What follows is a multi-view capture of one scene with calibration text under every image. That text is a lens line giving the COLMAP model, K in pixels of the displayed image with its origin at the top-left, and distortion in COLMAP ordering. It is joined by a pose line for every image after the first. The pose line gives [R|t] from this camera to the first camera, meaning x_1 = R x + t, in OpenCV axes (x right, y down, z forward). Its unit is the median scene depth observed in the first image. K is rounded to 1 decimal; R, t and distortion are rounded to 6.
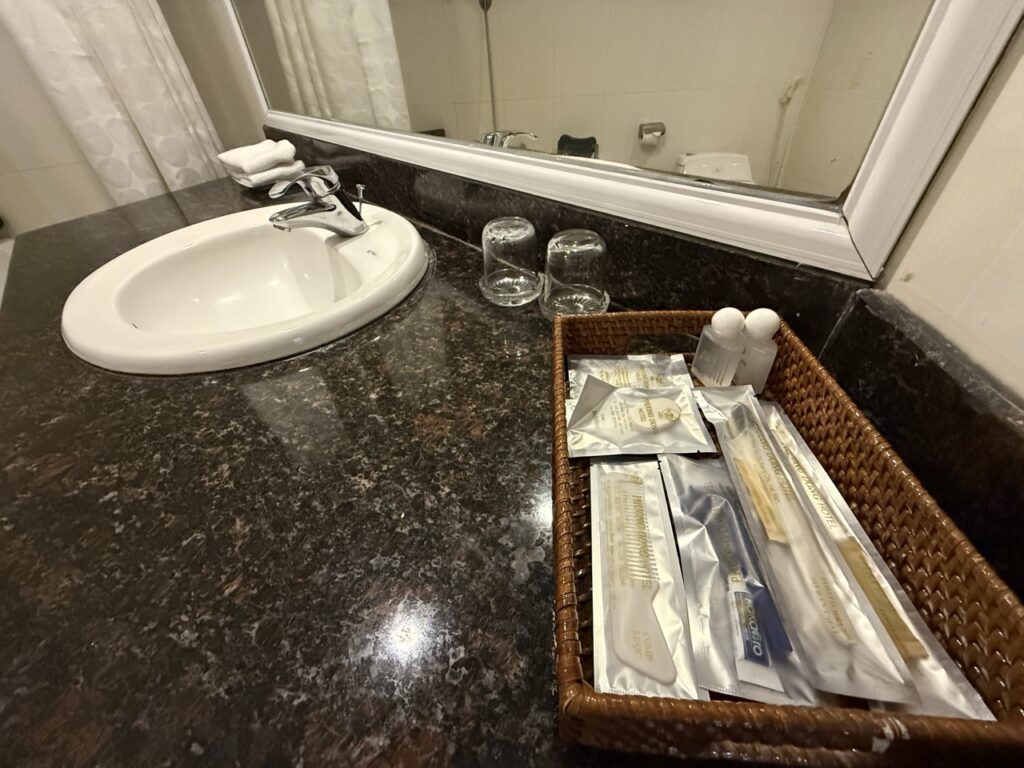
lens RADIAL K [[408.3, 0, 513.0], [0, 408.3, 381.2], [0, 0, 1]] dist [0.000300, 0.000064]
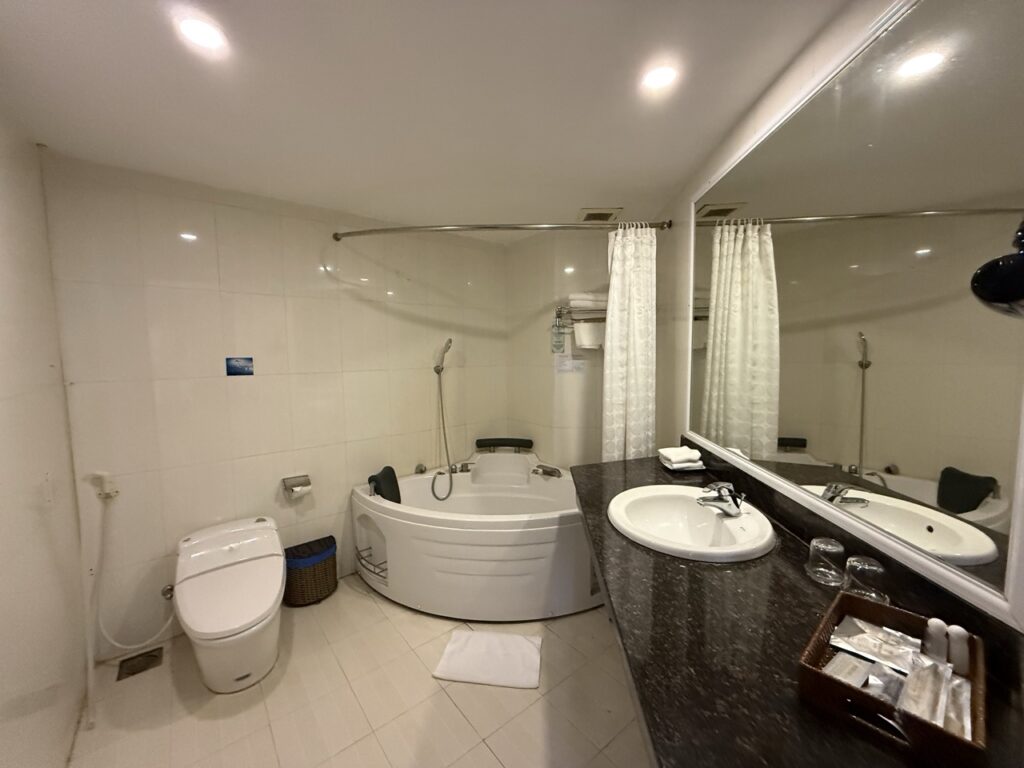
lens RADIAL K [[410.3, 0, 512.0], [0, 410.3, 384.0], [0, 0, 1]] dist [-0.000038, -0.000166]
pose [[0.709796, 0.095838, -0.697857, 0.195649], [-0.461283, 0.811970, -0.357664, 0.377759], [0.532361, 0.575778, 0.620541, -1.361544]]
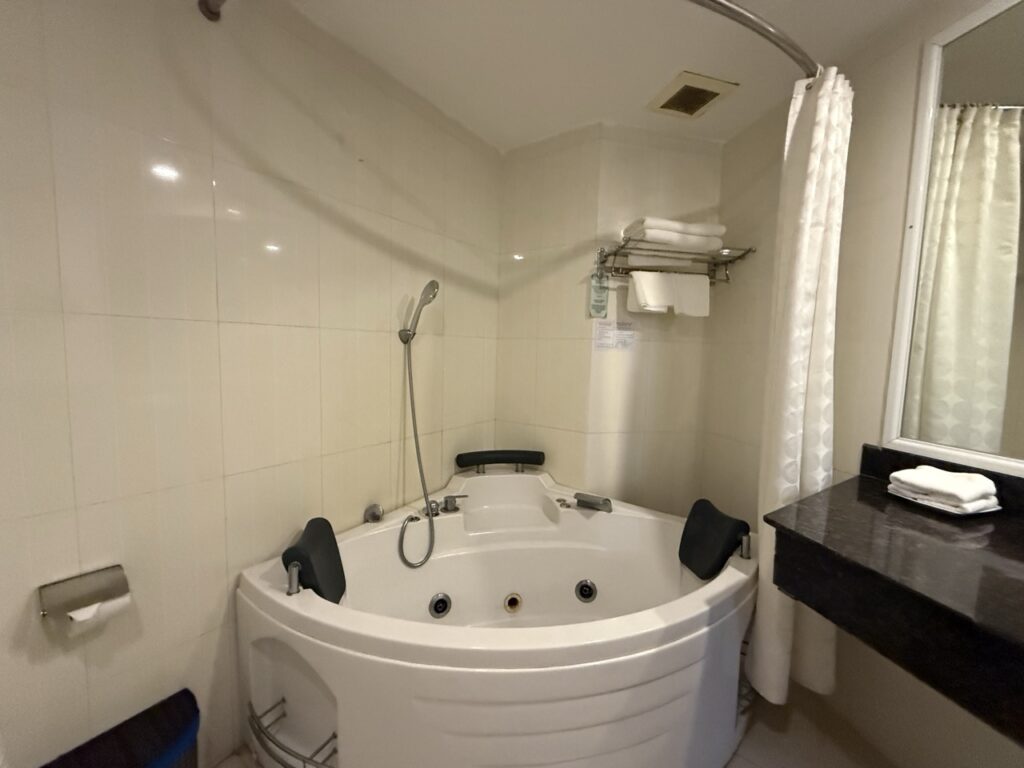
lens RADIAL K [[410.3, 0, 512.0], [0, 410.3, 384.0], [0, 0, 1]] dist [-0.000038, -0.000166]
pose [[0.875687, 0.108171, -0.470608, -2.016462], [-0.353315, 0.807853, -0.471743, 0.211650], [0.329153, 0.579372, 0.745645, -0.492924]]
